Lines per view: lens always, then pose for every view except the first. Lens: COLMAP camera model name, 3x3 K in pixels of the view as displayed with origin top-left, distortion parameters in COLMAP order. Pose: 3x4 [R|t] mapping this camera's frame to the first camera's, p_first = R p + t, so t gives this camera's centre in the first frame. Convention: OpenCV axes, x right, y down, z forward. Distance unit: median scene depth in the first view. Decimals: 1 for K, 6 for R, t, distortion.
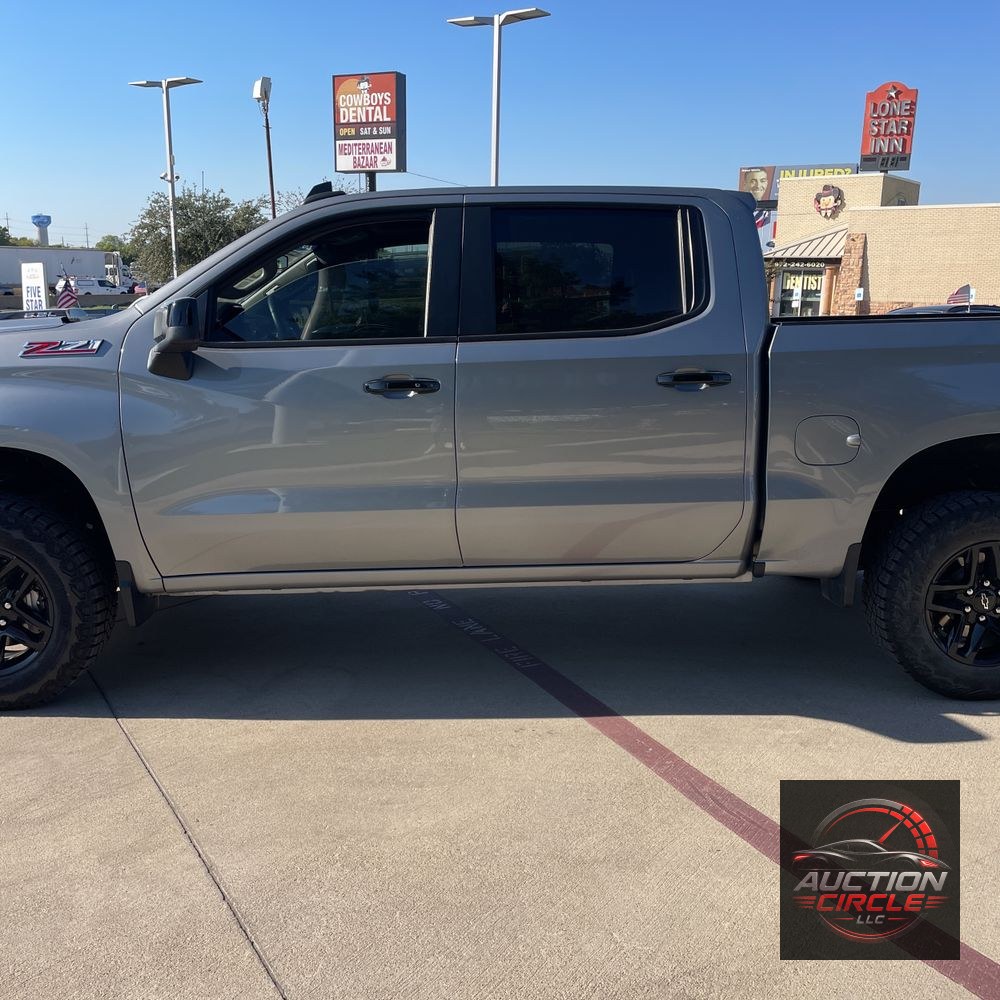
lens RADIAL K [[1023.4, 0, 495.7], [0, 1023.4, 495.6], [0, 0, 1]] dist [0.028813, 0.000000]
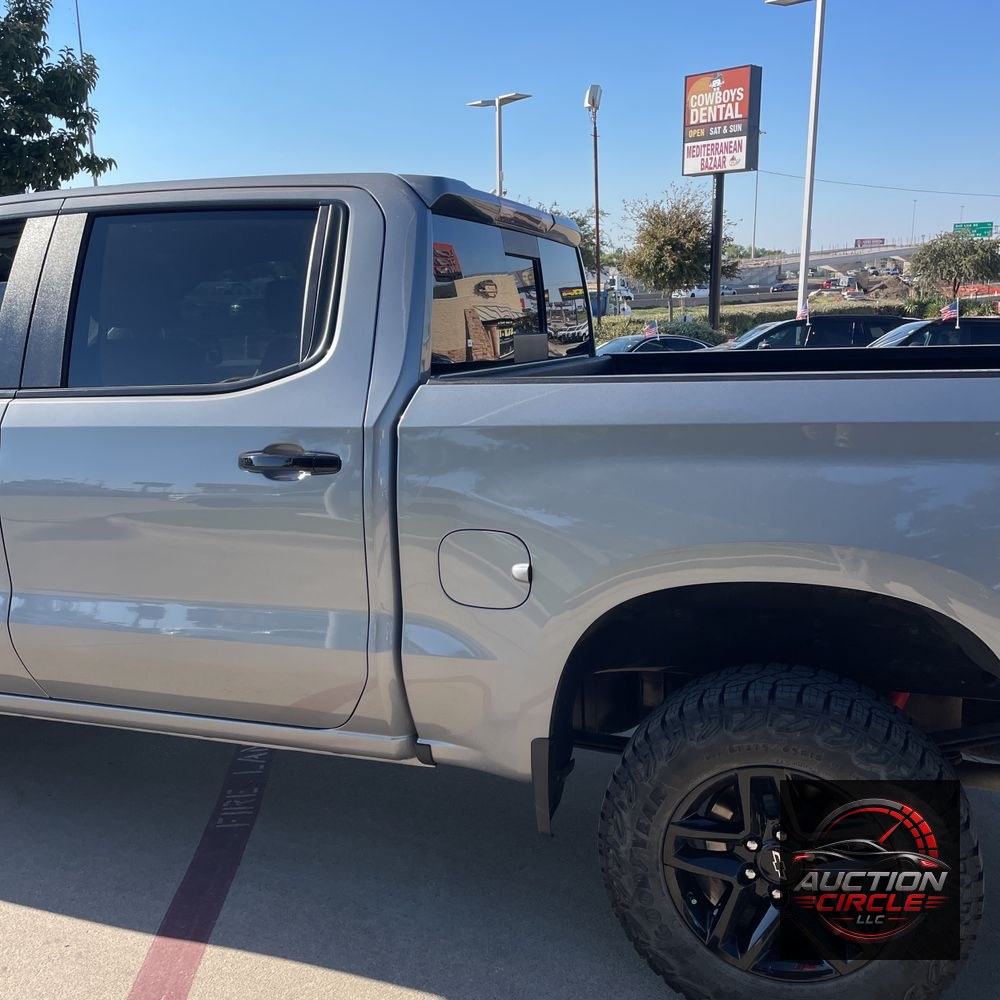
lens RADIAL K [[1023.4, 0, 498.3], [0, 1023.4, 500.2], [0, 0, 1]] dist [0.028813, 0.000000]
pose [[0.928630, 0.050196, -0.367595, 0.054792], [-0.050715, 0.998679, 0.008253, -0.009961], [0.367524, 0.010979, 0.929949, 0.042509]]
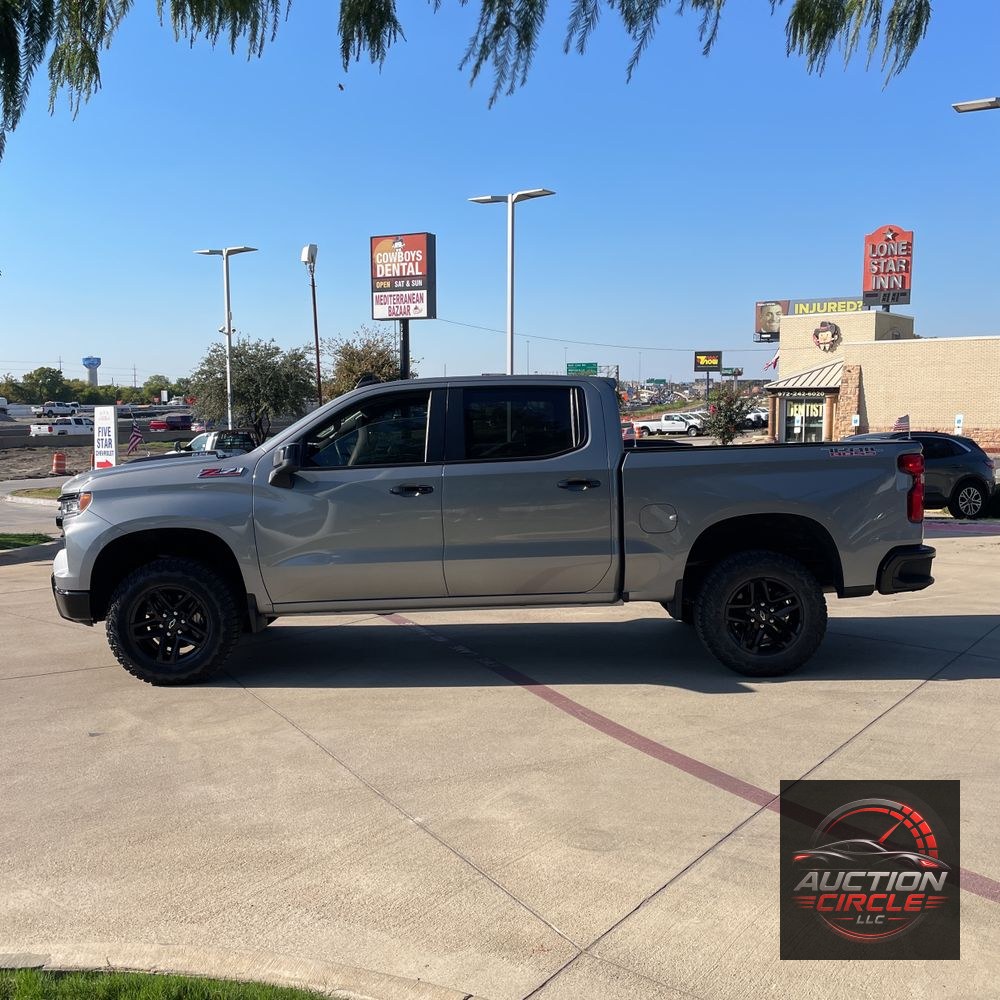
lens RADIAL K [[1023.4, 0, 504.2], [0, 1023.4, 490.2], [0, 0, 1]] dist [0.028813, 0.000000]
pose [[0.999593, -0.014874, -0.024327, 0.010481], [0.011623, 0.991612, -0.128726, 0.011528], [0.026037, 0.128390, 0.991382, -0.070361]]
